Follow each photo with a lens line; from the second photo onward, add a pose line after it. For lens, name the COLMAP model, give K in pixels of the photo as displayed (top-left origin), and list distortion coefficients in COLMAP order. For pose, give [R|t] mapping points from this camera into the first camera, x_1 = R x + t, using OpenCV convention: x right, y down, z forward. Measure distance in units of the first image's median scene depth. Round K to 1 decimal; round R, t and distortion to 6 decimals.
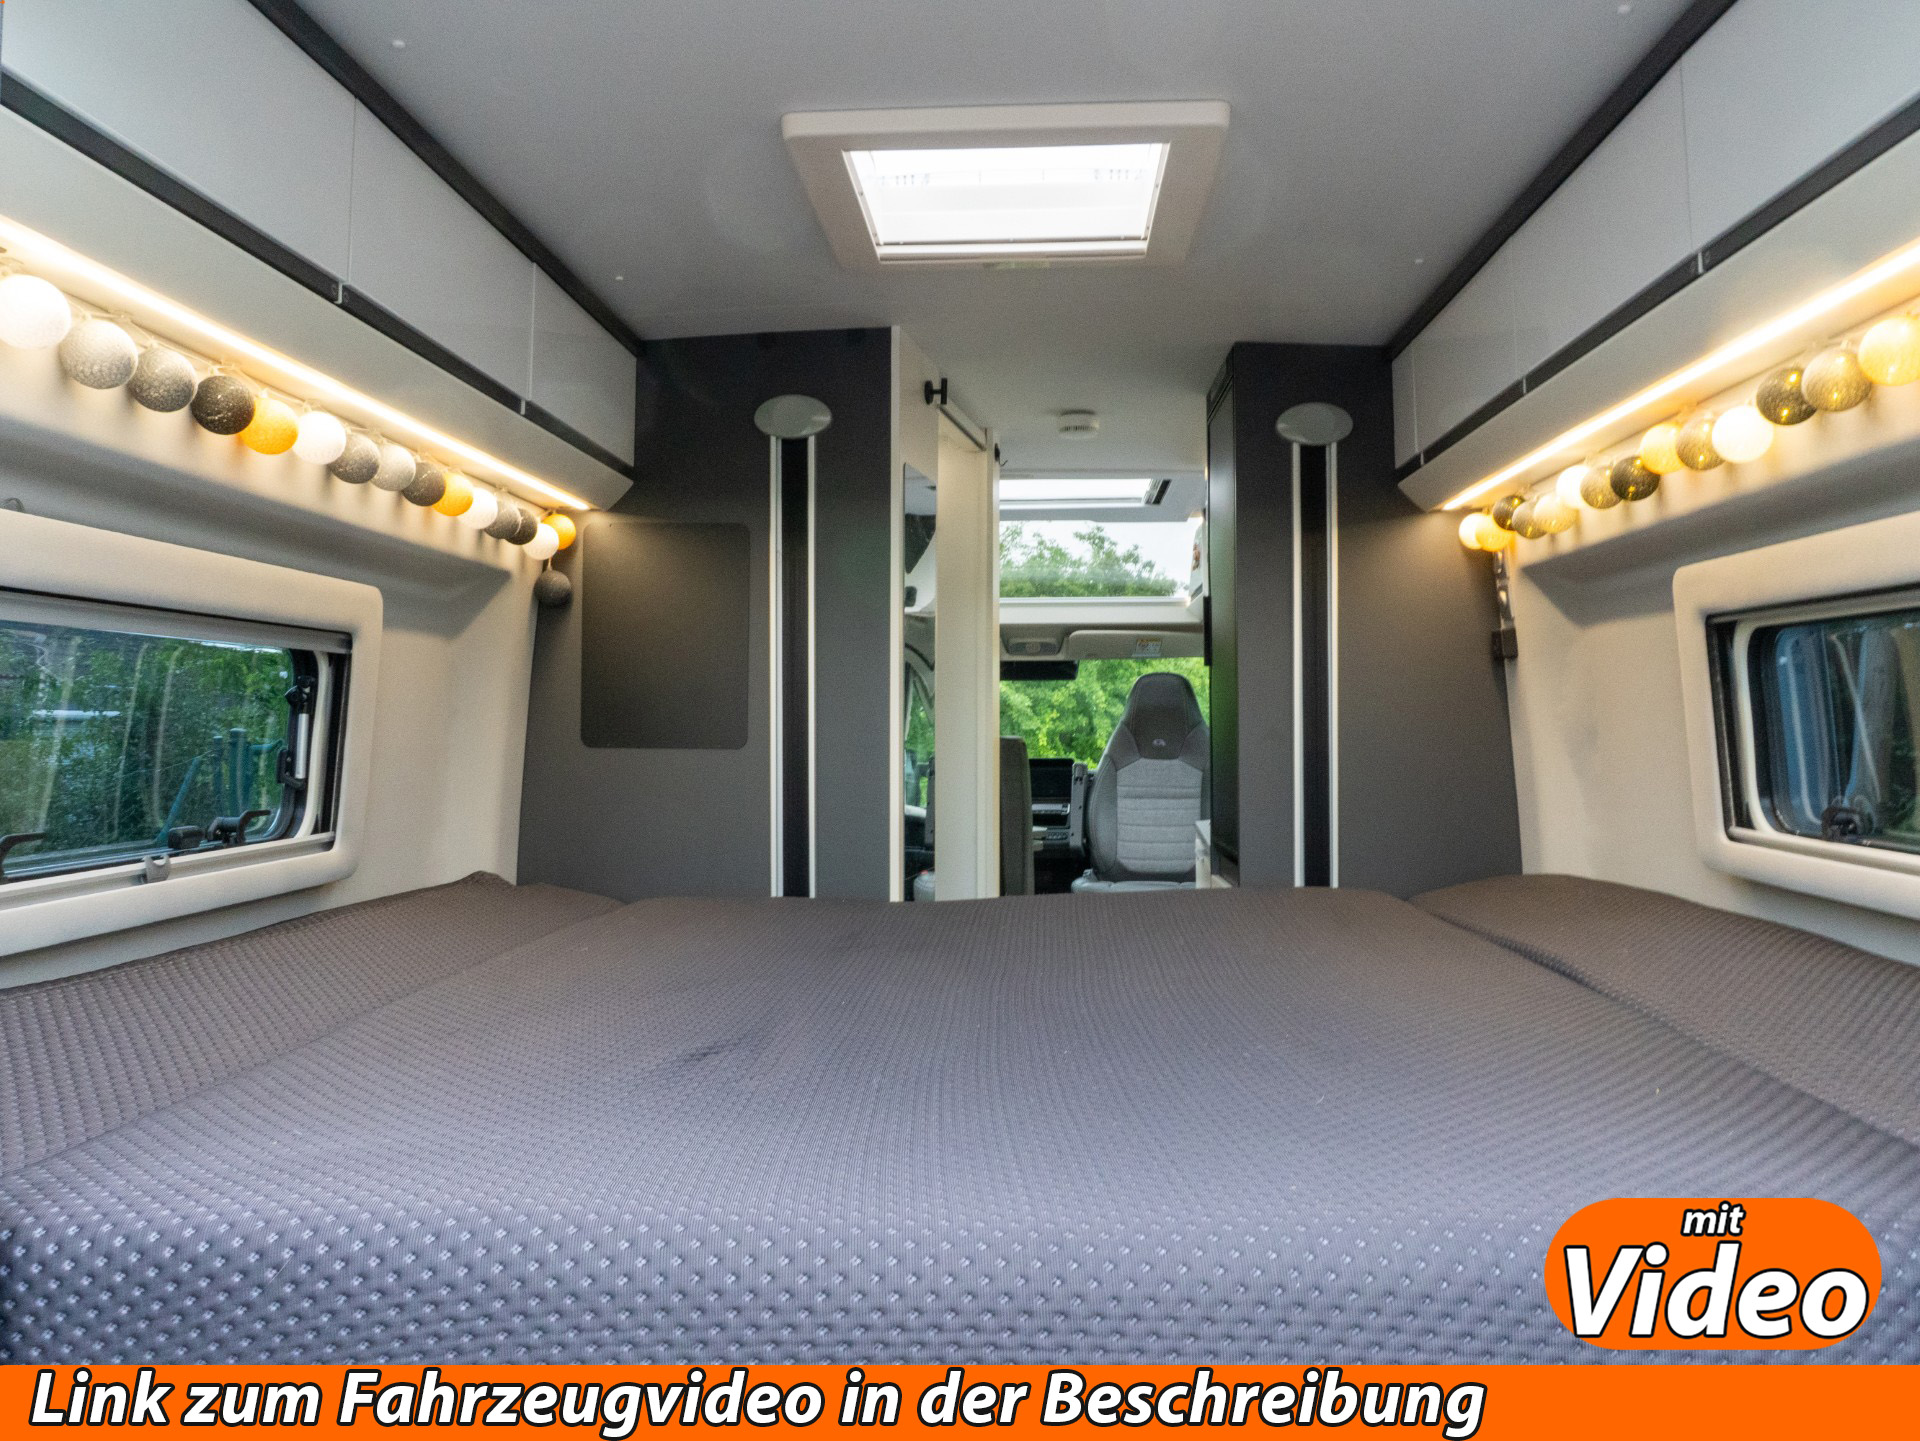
lens RADIAL K [[1436.3, 0, 965.7], [0, 1436.3, 722.2], [0, 0, 1]] dist [-0.023274, -0.007478]
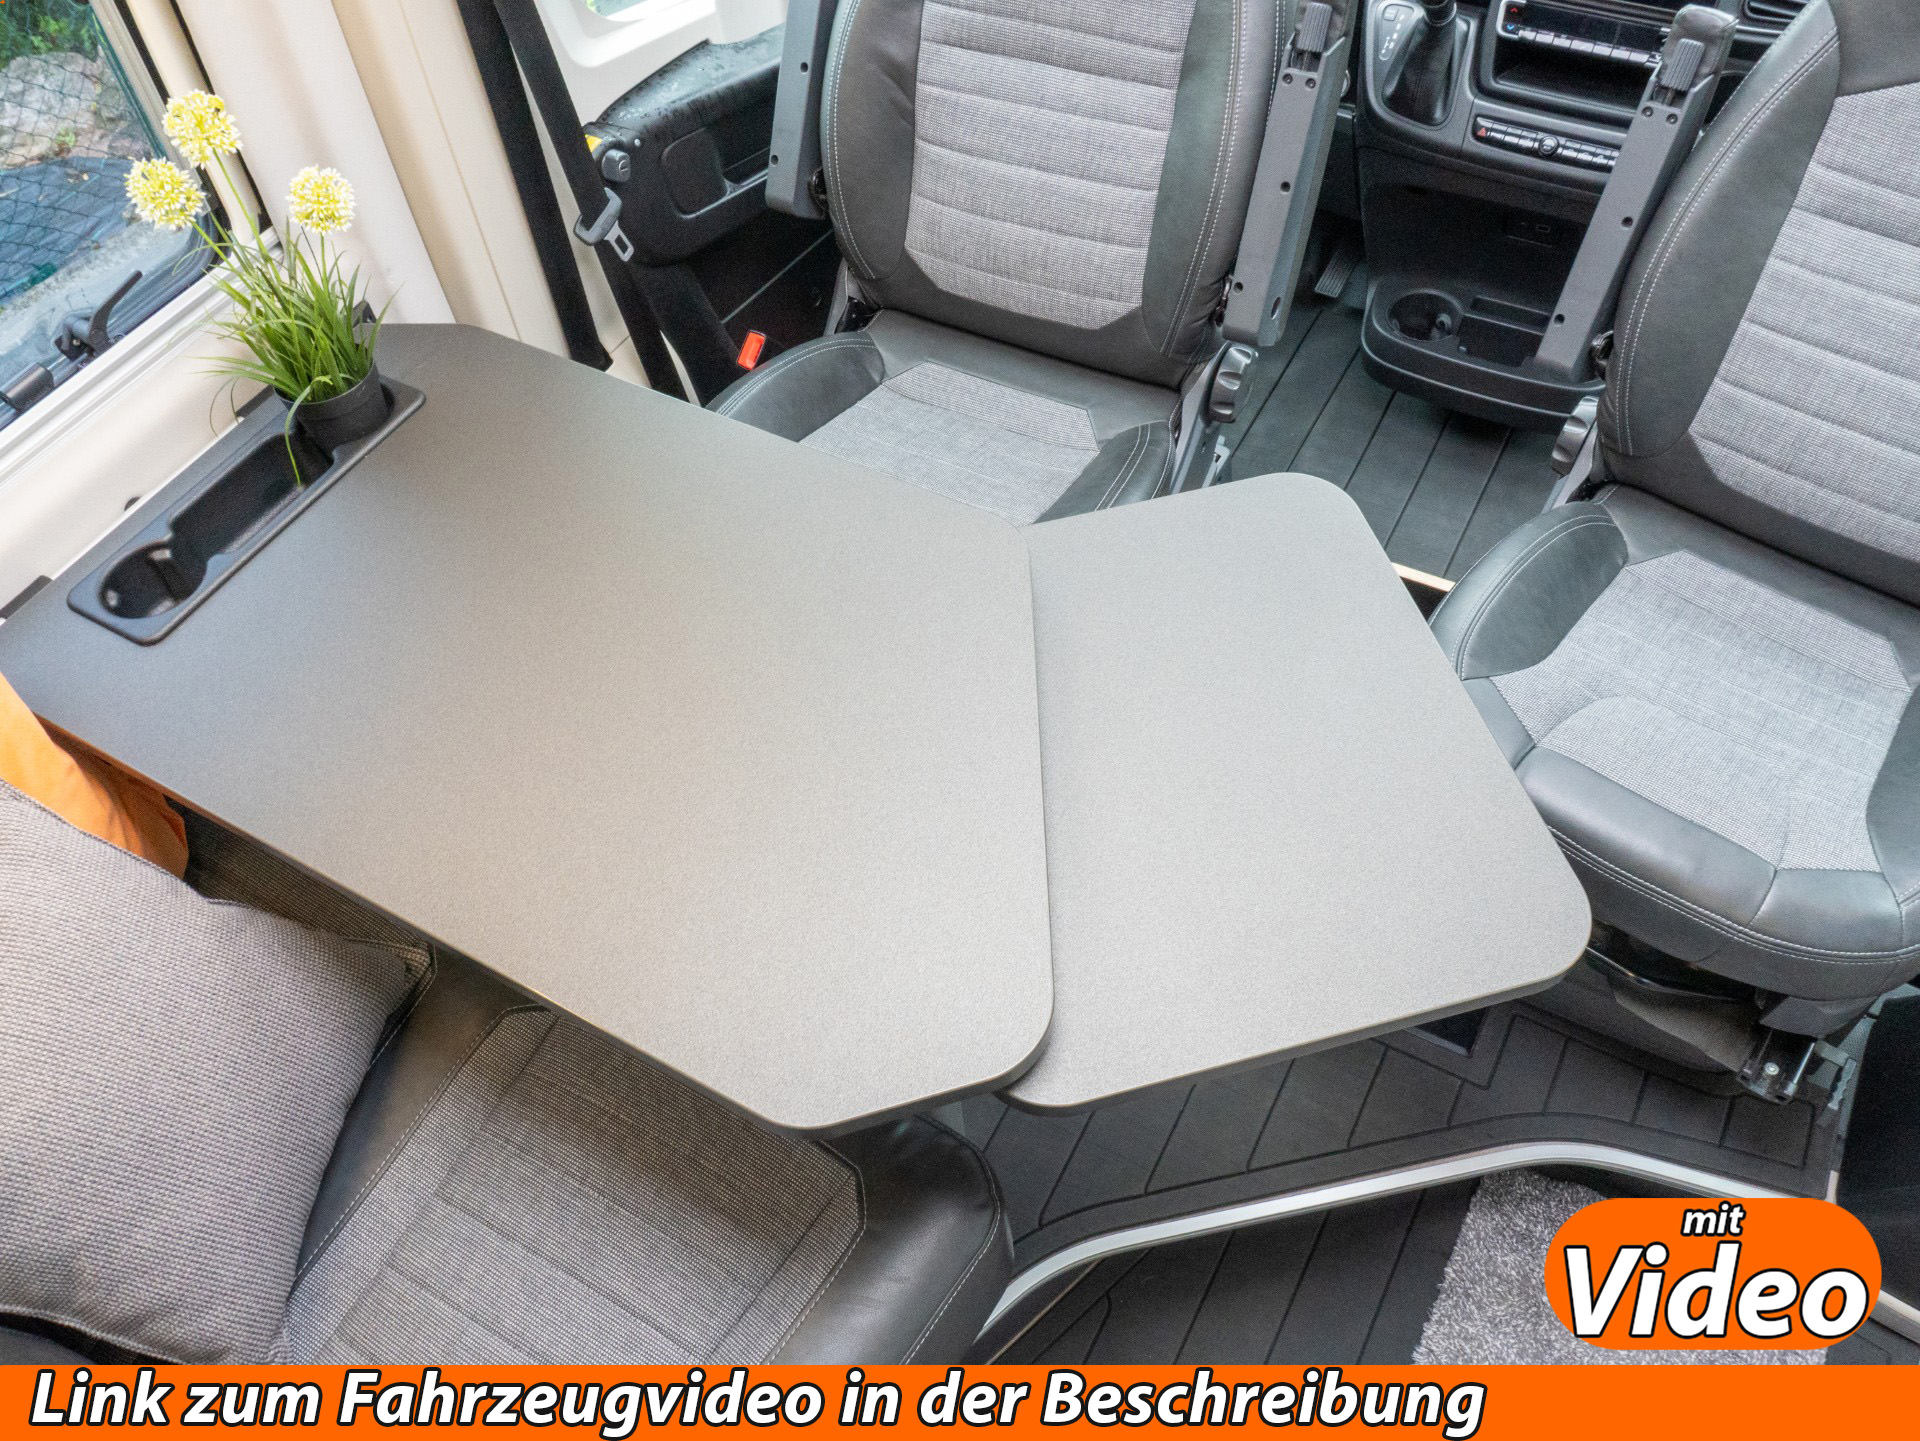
lens RADIAL K [[1436.3, 0, 965.7], [0, 1436.3, 722.2], [0, 0, 1]] dist [-0.023274, -0.007478]
pose [[0.892736, 0.331403, -0.305277, 0.081512], [0.045356, 0.607984, 0.792653, -0.098633], [0.448291, -0.721476, 0.527738, 0.734340]]
